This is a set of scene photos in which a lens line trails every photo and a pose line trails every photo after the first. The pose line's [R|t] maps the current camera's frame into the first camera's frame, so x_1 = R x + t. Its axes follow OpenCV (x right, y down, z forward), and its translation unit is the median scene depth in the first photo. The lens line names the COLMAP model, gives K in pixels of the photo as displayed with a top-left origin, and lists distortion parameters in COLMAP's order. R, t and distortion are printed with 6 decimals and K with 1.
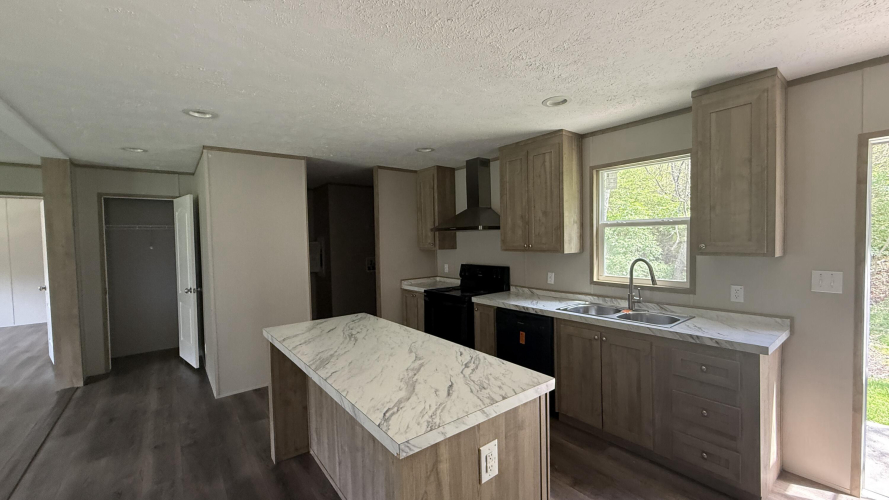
lens RADIAL K [[353.9, 0, 444.1], [0, 353.9, 248.4], [0, 0, 1]] dist [0.000869, 0.000154]
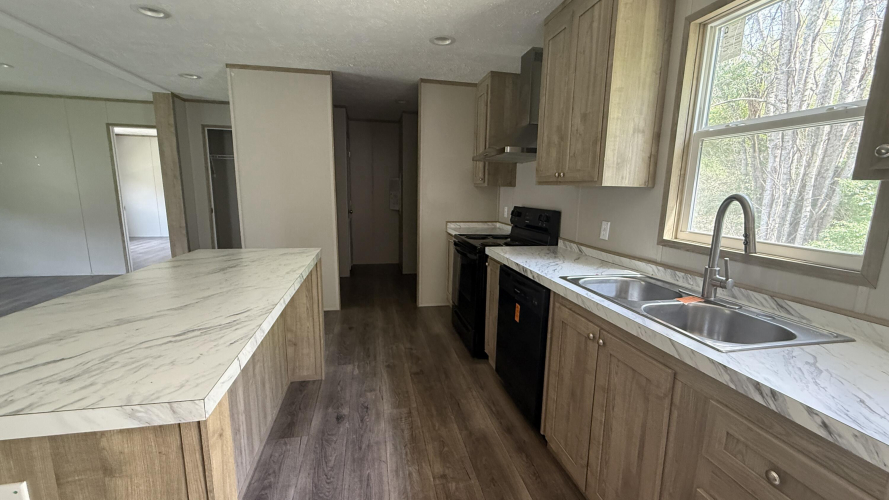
lens RADIAL K [[353.9, 0, 448.1], [0, 353.9, 249.4], [0, 0, 1]] dist [0.000869, 0.000154]
pose [[0.895252, 0.109951, -0.431781, 0.366479], [-0.049910, 0.987722, 0.148036, 0.043186], [0.442756, -0.110980, 0.889748, 0.356630]]
